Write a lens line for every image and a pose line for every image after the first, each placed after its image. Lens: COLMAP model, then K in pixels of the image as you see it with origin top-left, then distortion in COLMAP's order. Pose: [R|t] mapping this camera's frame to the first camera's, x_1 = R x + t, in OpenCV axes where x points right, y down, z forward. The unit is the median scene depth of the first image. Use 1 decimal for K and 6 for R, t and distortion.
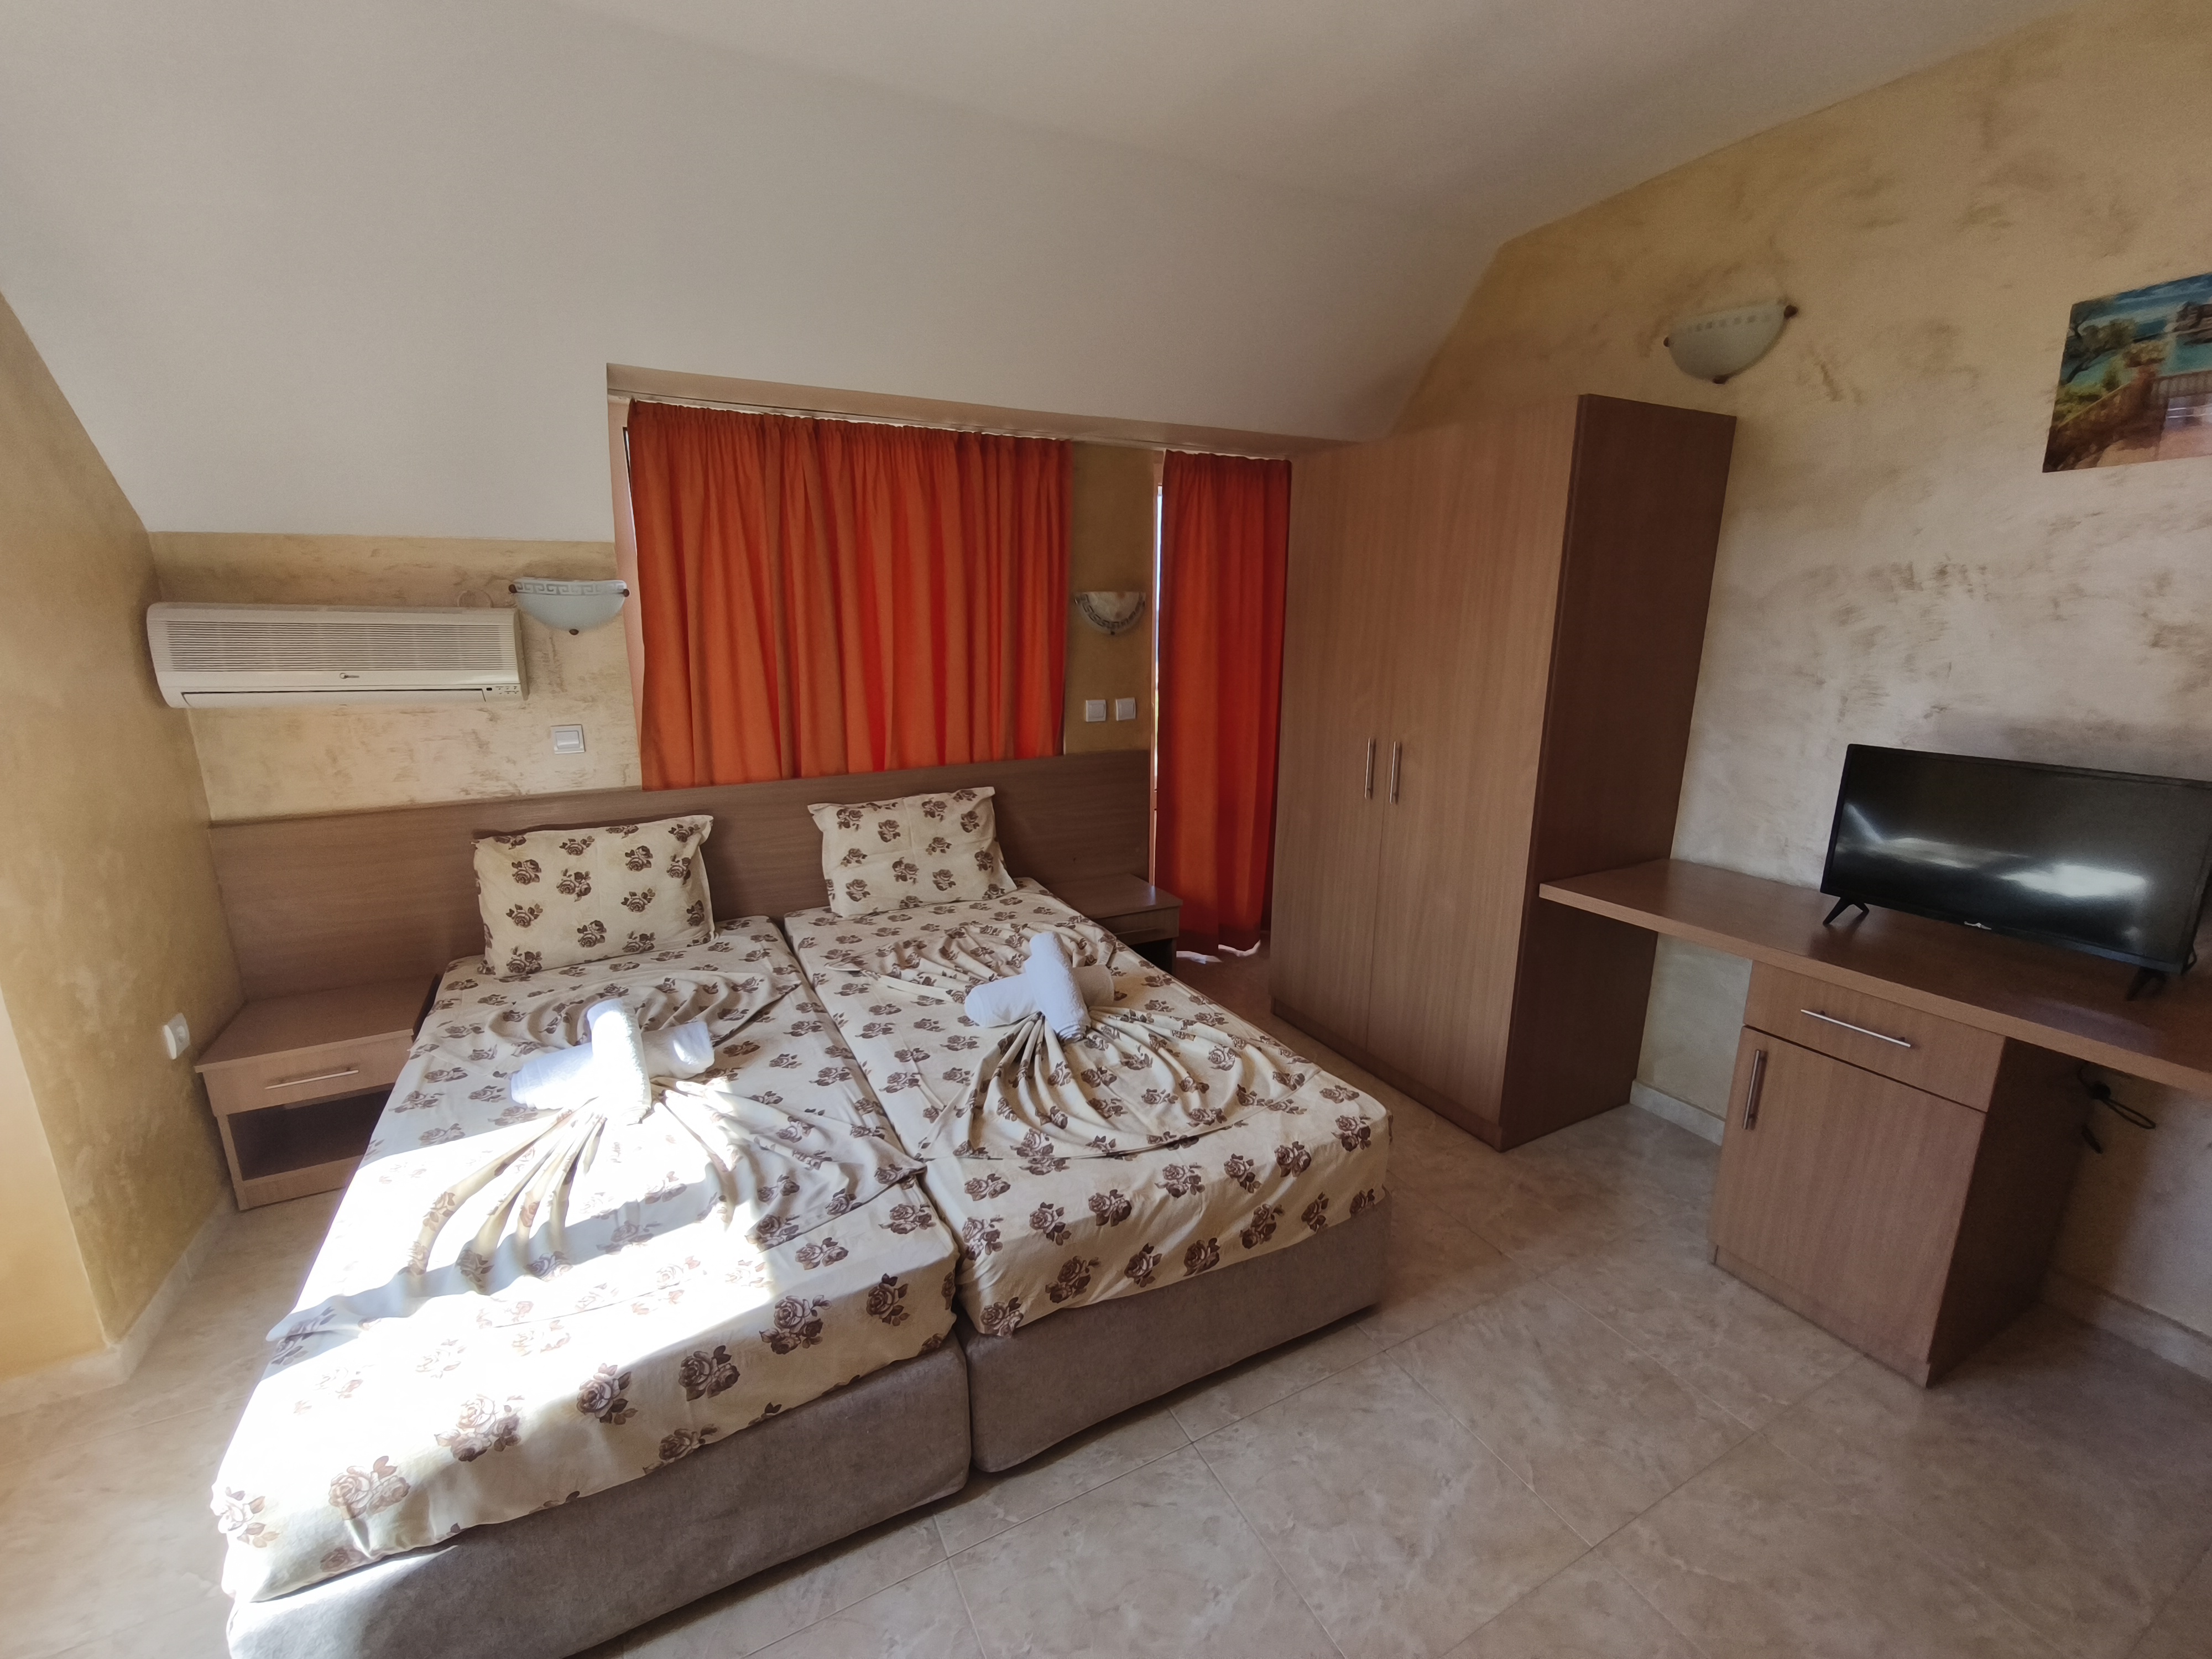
lens RADIAL K [[905.2, 0, 1091.1], [0, 905.2, 828.2], [0, 0, 1]] dist [-0.001603, -0.002063]
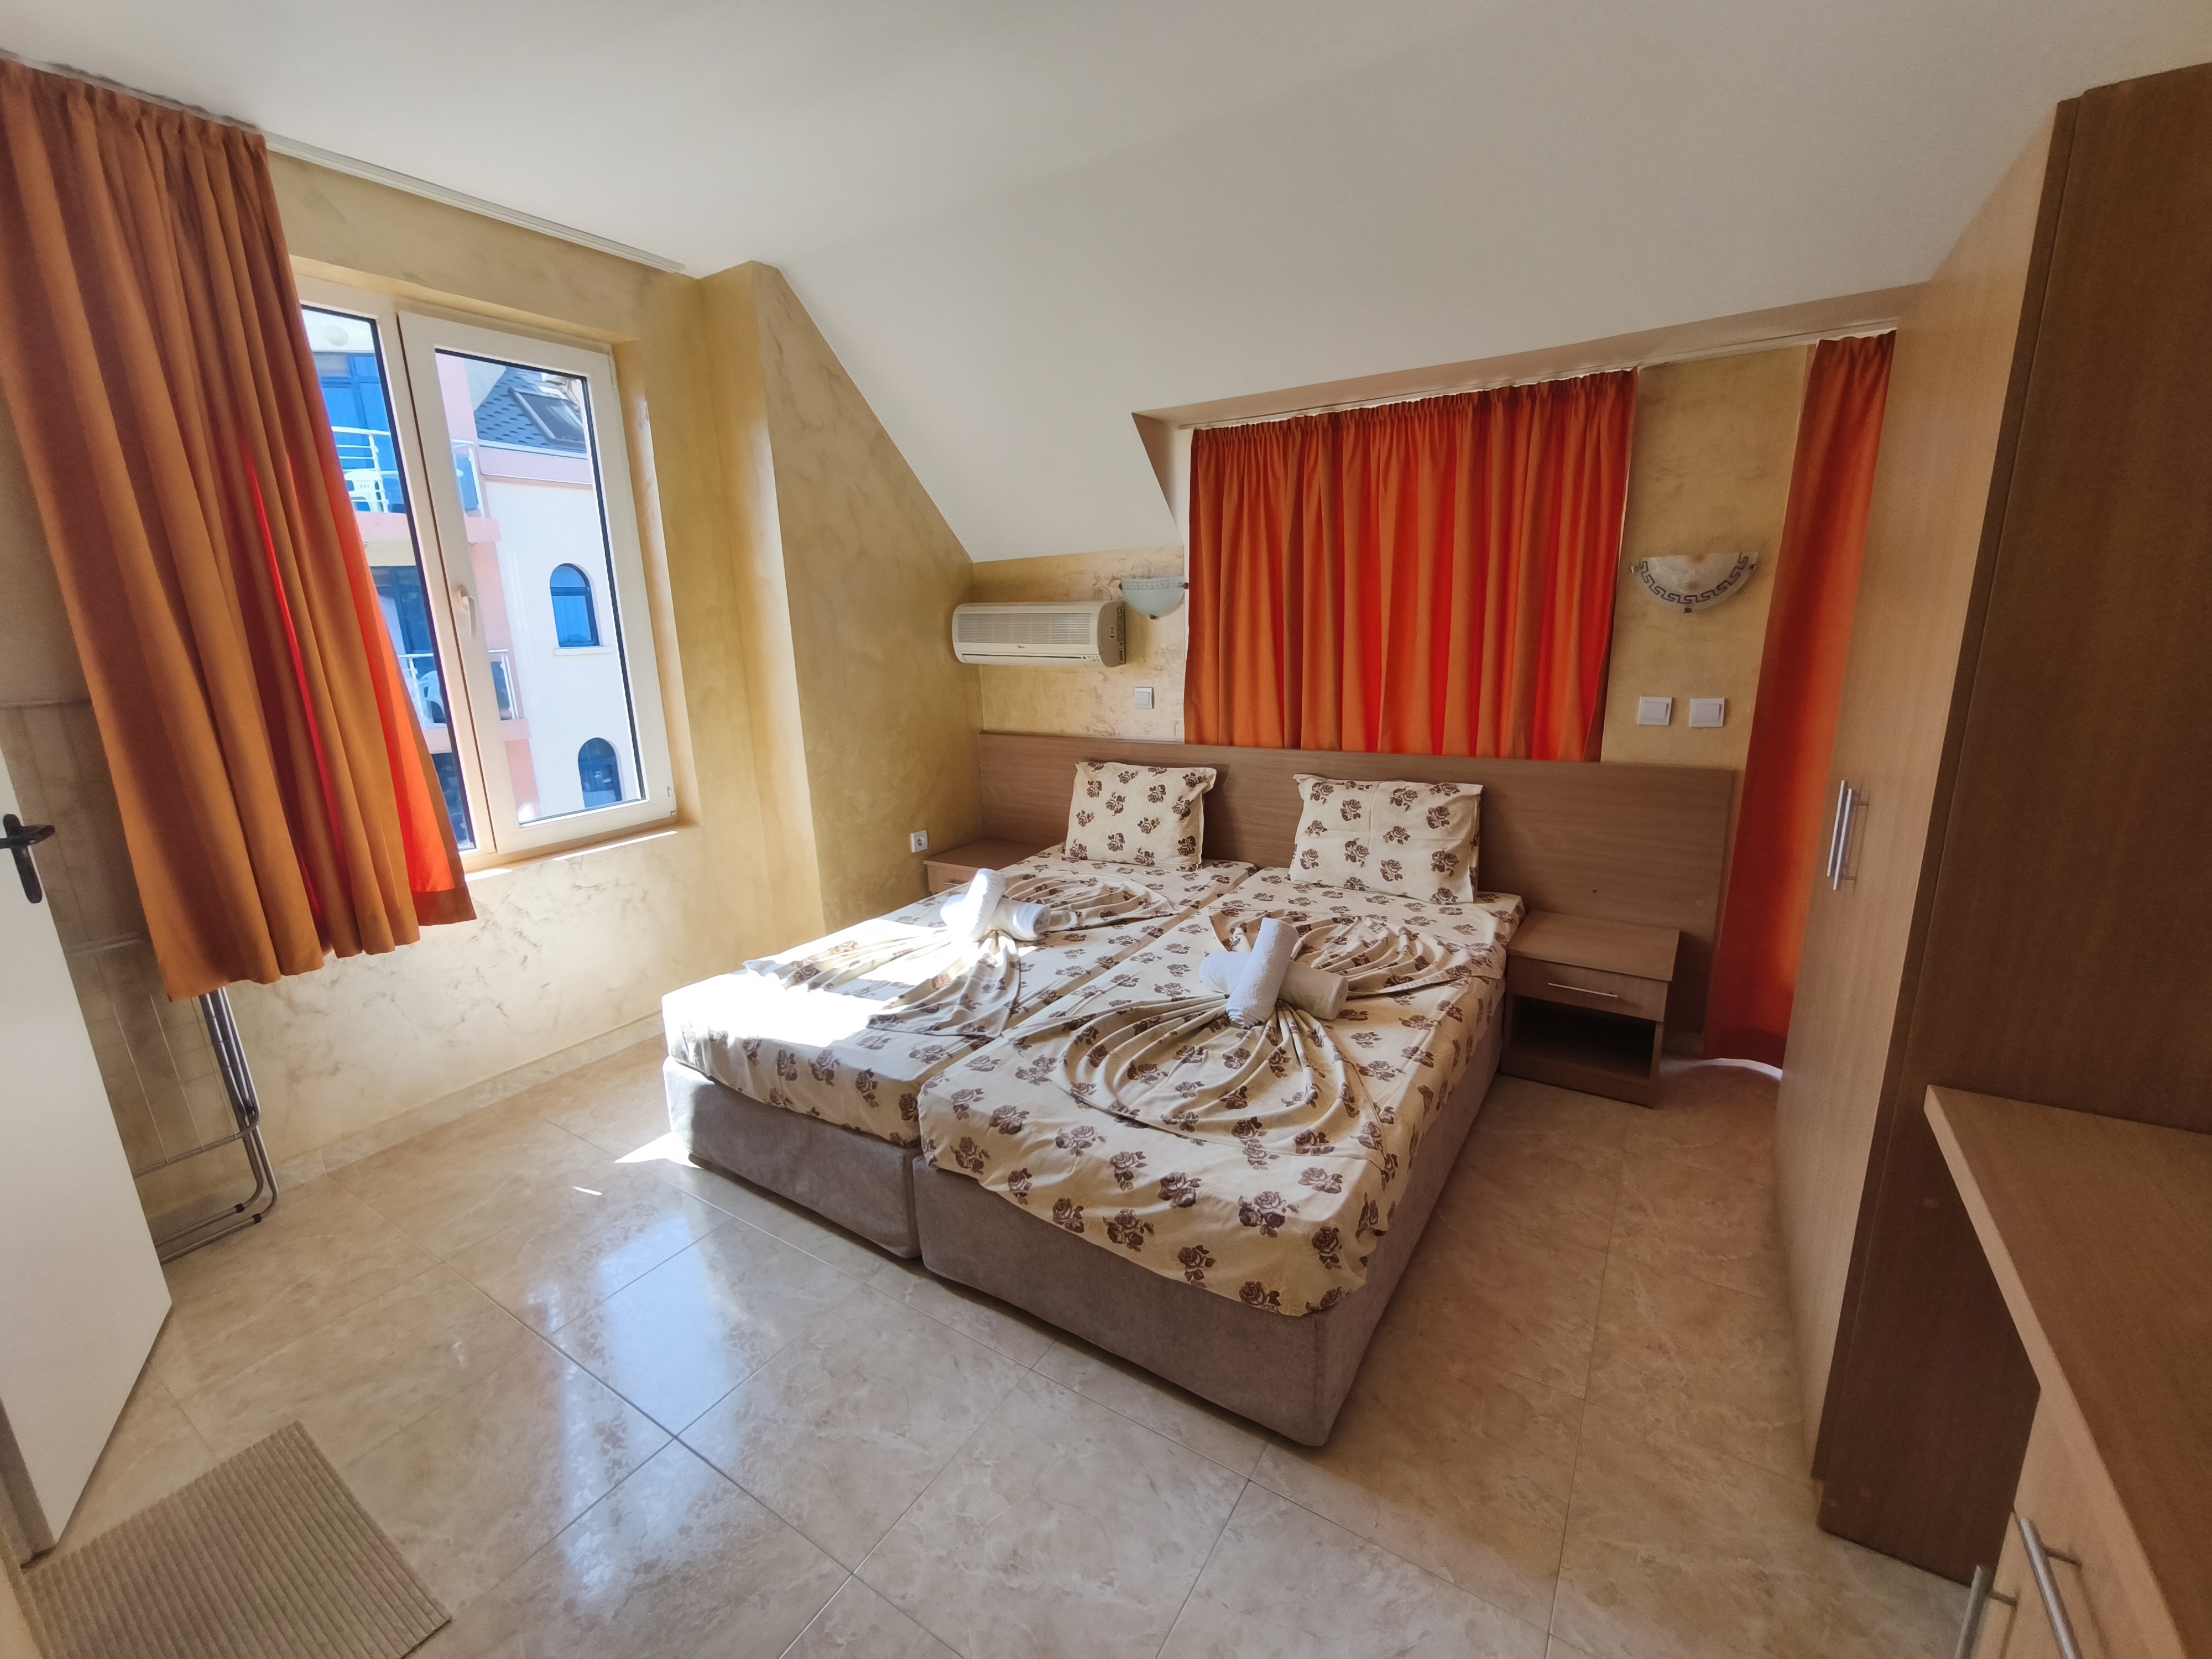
lens RADIAL K [[905.2, 0, 1116.3], [0, 905.2, 826.5], [0, 0, 1]] dist [-0.001603, -0.002063]
pose [[0.518439, 0.183063, -0.835290, 0.628623], [-0.166959, 0.979686, 0.111083, -0.061255], [0.838657, 0.081869, 0.538472, 0.297523]]
